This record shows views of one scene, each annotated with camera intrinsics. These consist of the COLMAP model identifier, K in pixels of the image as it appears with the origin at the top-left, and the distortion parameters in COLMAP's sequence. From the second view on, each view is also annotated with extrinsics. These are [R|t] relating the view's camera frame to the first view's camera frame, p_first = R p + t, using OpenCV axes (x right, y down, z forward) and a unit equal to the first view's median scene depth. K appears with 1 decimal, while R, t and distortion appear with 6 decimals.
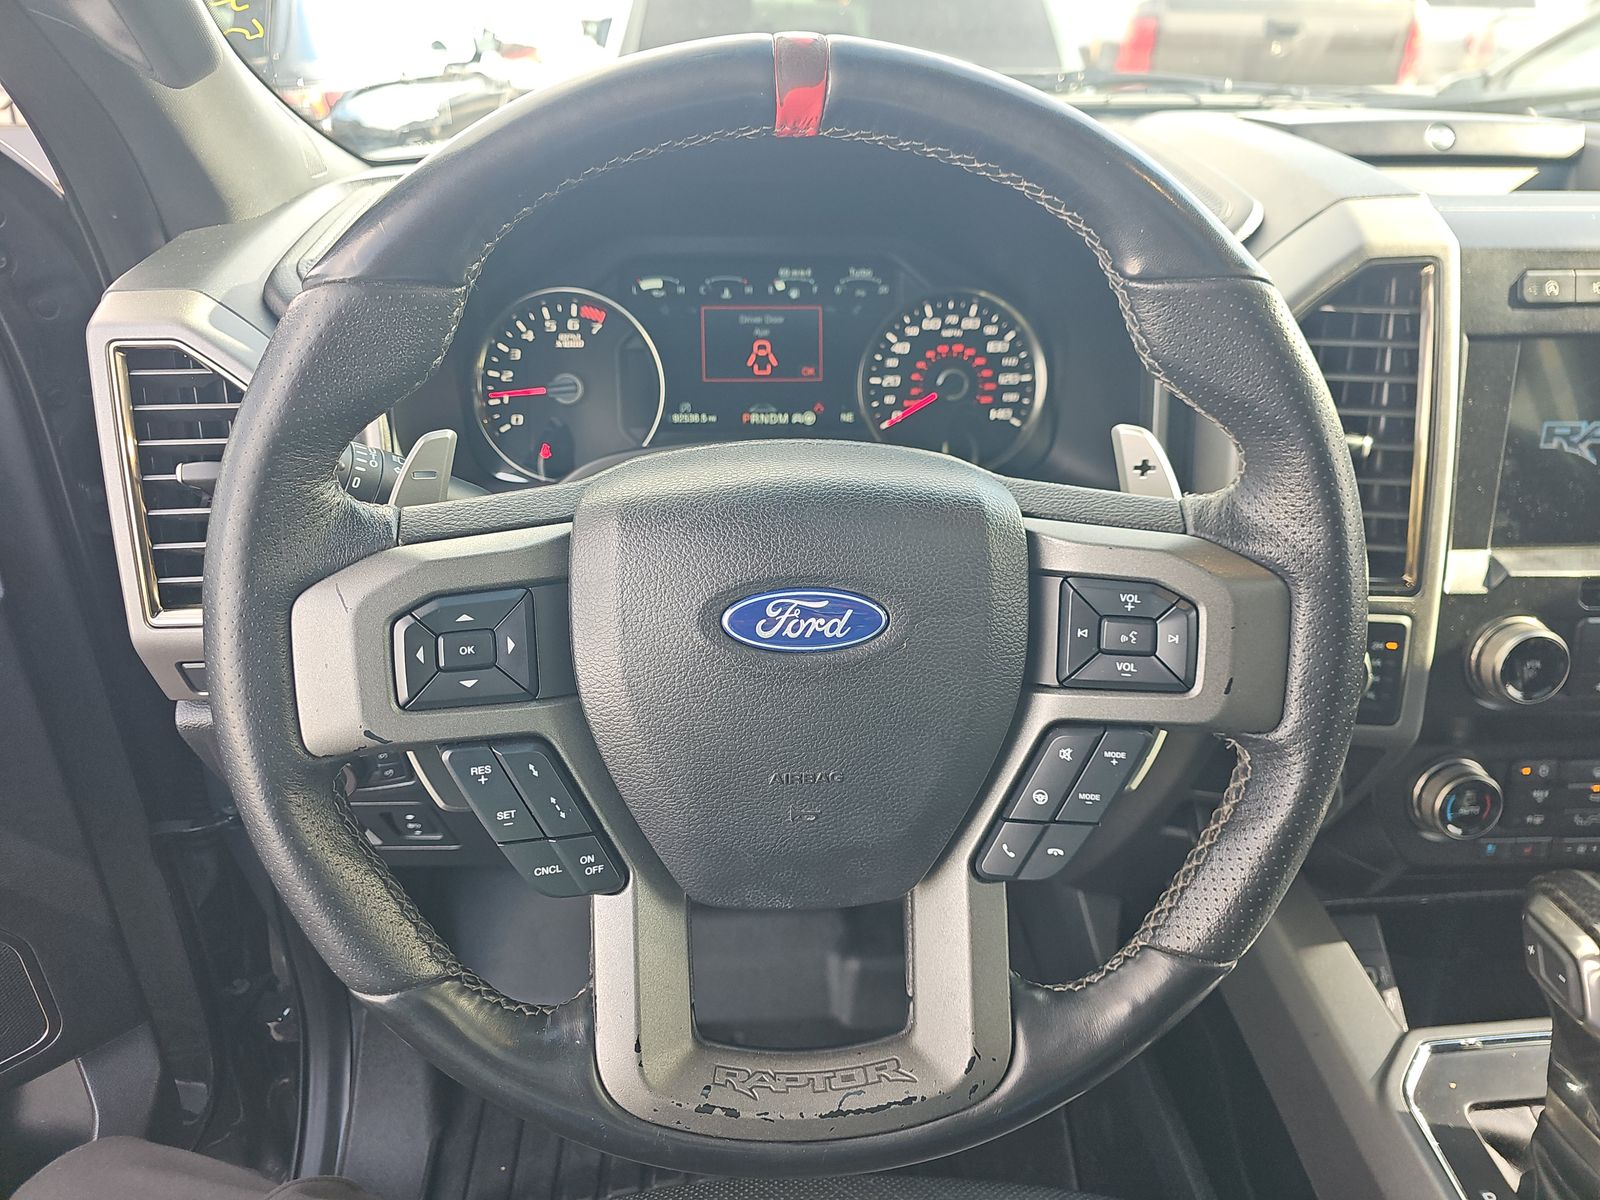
lens RADIAL K [[1052.6, 0, 800.0], [0, 1052.6, 600.0], [0, 0, 1]] dist [-0.005006, -0.002140]
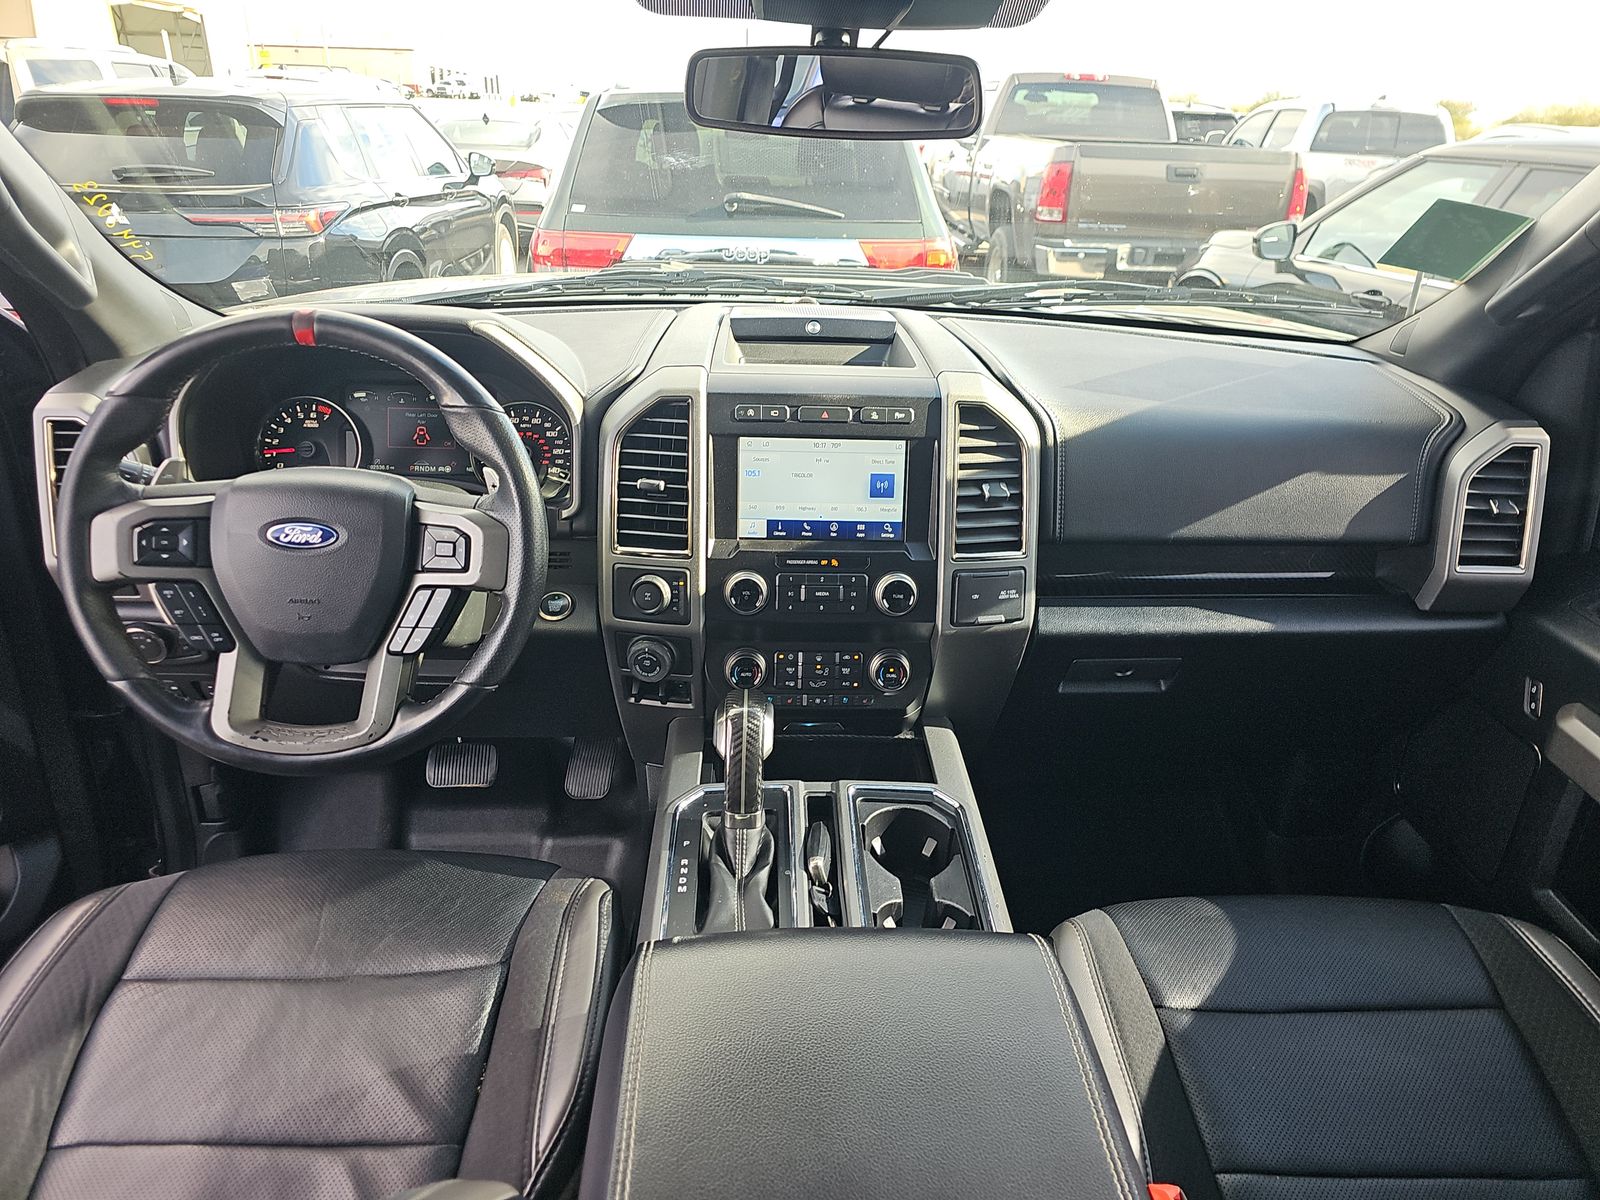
lens RADIAL K [[1023.4, 0, 800.0], [0, 1023.4, 600.0], [0, 0, 1]] dist [-0.001204, 0.000390]
pose [[0.999582, 0.028727, 0.003213, 0.627249], [-0.028369, 0.996257, -0.081651, 0.179092], [-0.005547, 0.081526, 0.996656, -0.748490]]
